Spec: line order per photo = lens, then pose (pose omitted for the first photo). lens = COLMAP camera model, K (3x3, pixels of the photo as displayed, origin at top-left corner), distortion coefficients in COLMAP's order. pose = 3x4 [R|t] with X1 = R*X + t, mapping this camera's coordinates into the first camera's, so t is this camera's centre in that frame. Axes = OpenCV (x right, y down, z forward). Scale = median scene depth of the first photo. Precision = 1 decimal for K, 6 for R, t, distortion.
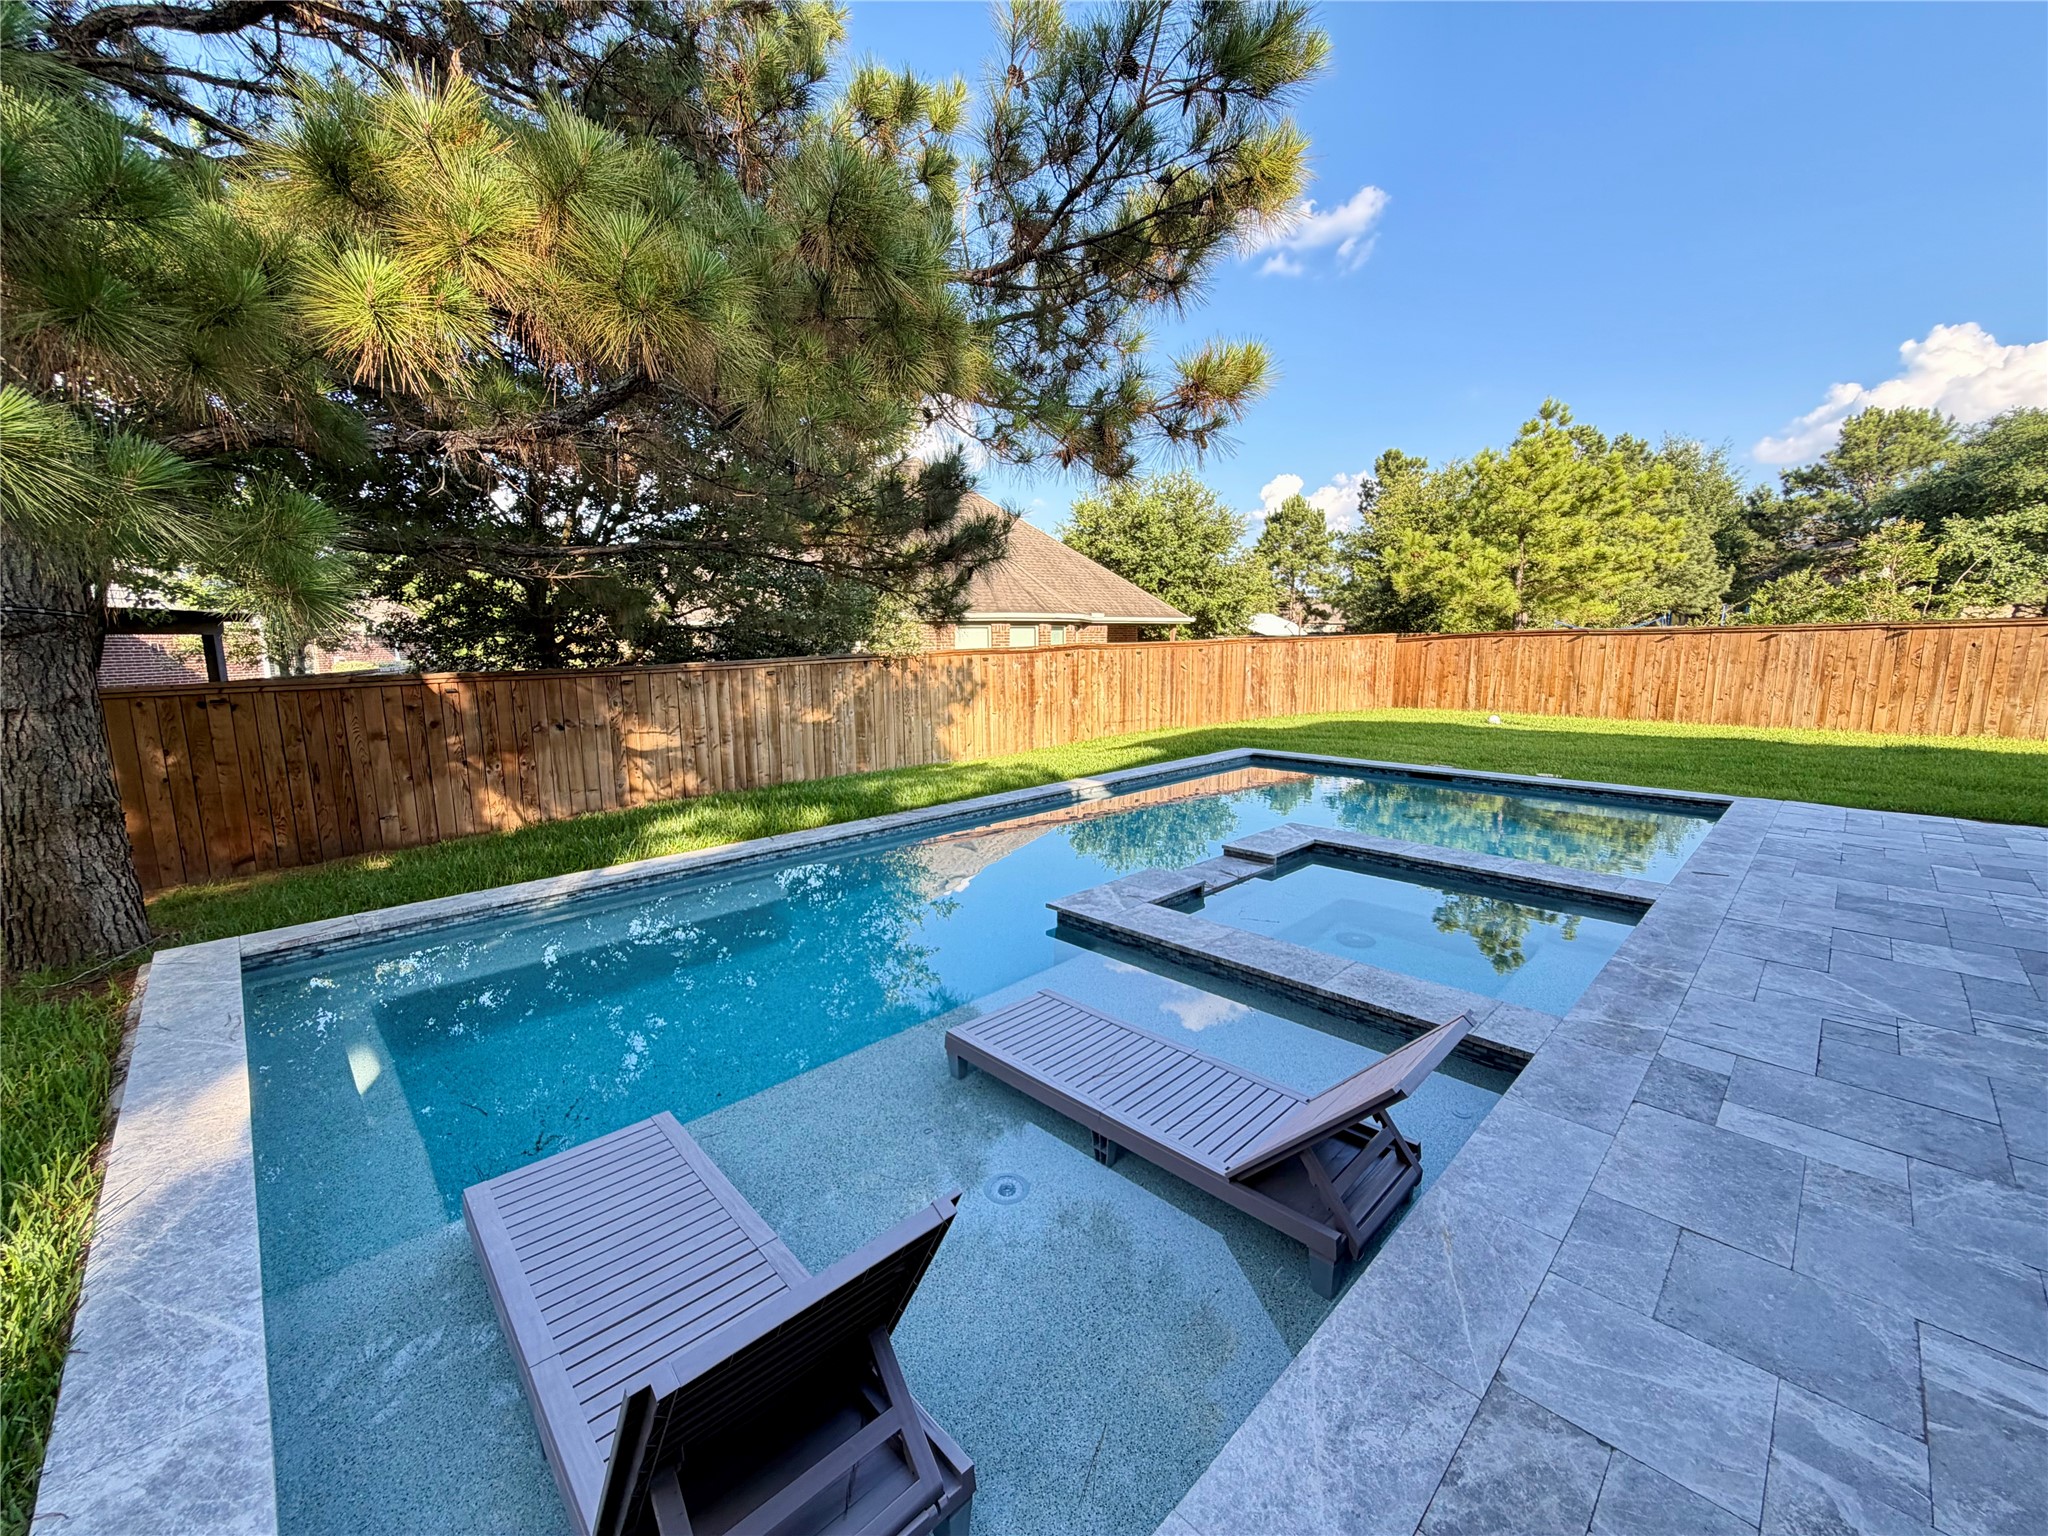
lens RADIAL K [[815.0, 0, 1019.2], [0, 815.0, 766.7], [0, 0, 1]] dist [0.000889, -0.000294]
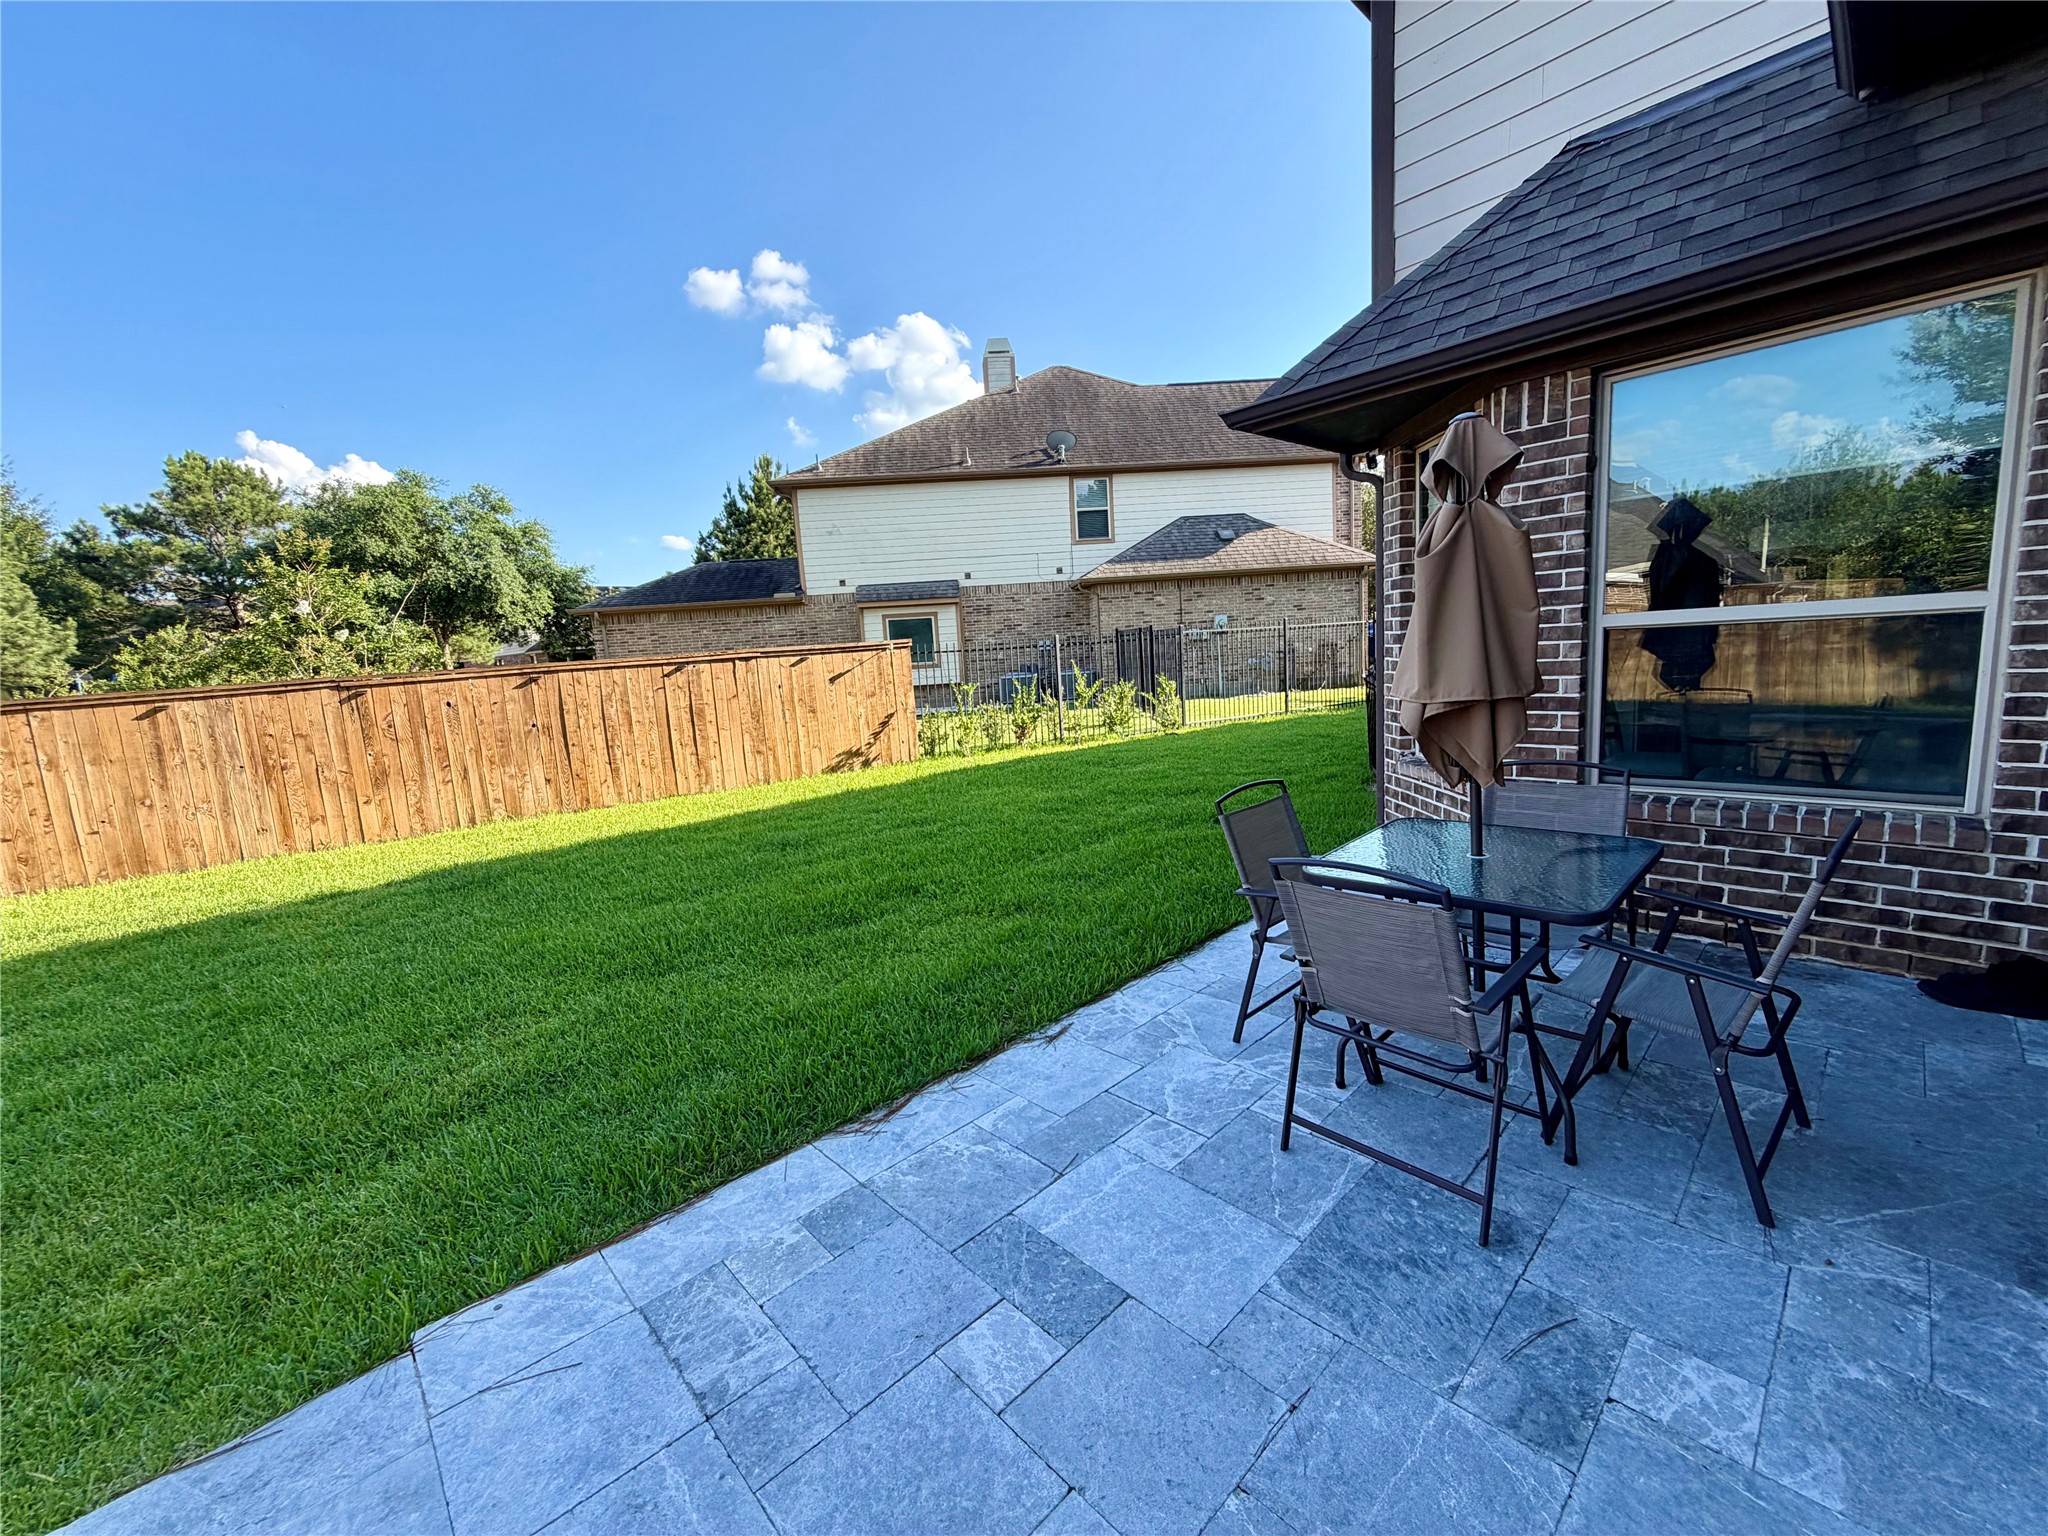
lens RADIAL K [[815.0, 0, 1017.2], [0, 815.0, 765.5], [0, 0, 1]] dist [0.000889, -0.000294]
pose [[0.022952, -0.131231, 0.991086, 0.504934], [0.216321, 0.968514, 0.123233, -0.086106], [-0.976052, 0.211564, 0.050618, 0.540080]]
